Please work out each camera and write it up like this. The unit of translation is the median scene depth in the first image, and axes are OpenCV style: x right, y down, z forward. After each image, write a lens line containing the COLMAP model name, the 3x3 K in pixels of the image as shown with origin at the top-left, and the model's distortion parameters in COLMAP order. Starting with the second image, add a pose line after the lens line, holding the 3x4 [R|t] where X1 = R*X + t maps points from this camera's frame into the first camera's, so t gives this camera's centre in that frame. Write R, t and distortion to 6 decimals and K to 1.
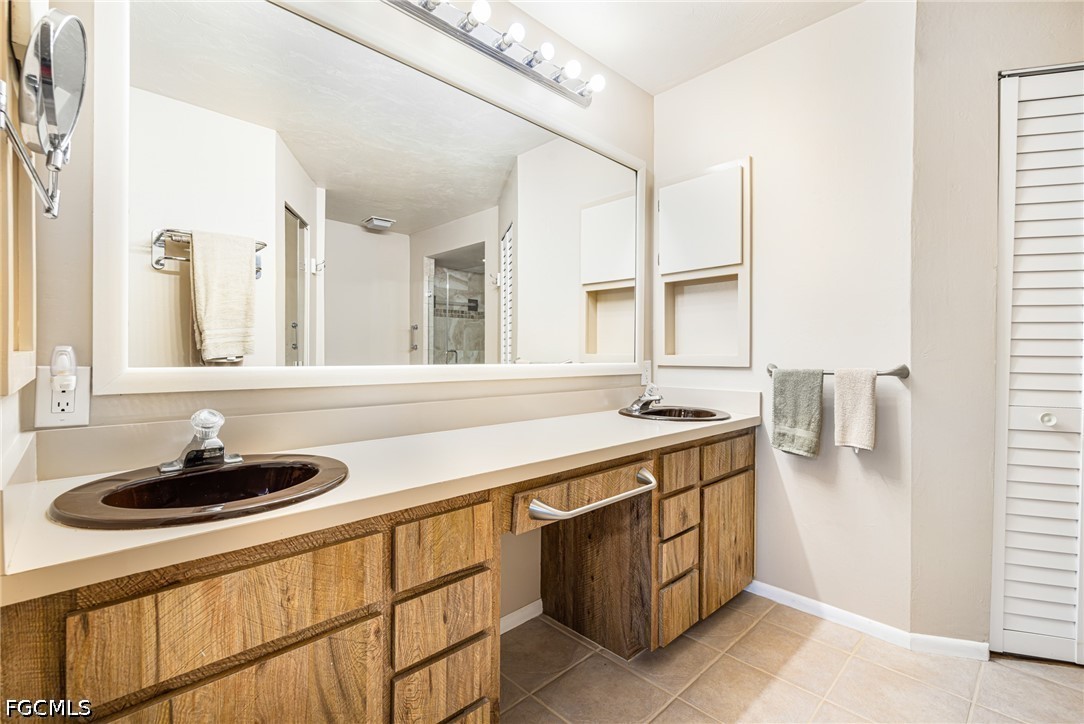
lens RADIAL K [[493.2, 0, 540.7], [0, 493.2, 353.9], [0, 0, 1]] dist [0.001575, 0.000882]
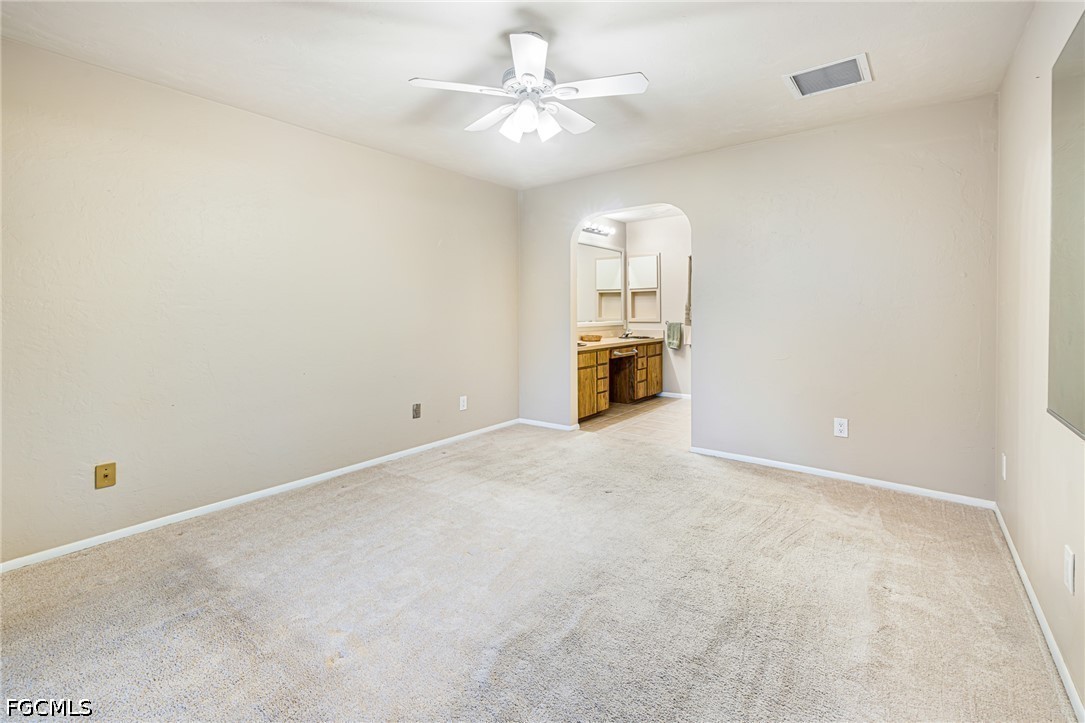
lens RADIAL K [[493.7, 0, 544.1], [0, 493.7, 307.0], [0, 0, 1]] dist [0.001575, 0.000882]
pose [[0.986925, -0.005001, 0.161101, -0.827545], [0.007231, 0.999886, -0.013255, -0.032199], [-0.161016, 0.014247, 0.986849, -2.022107]]
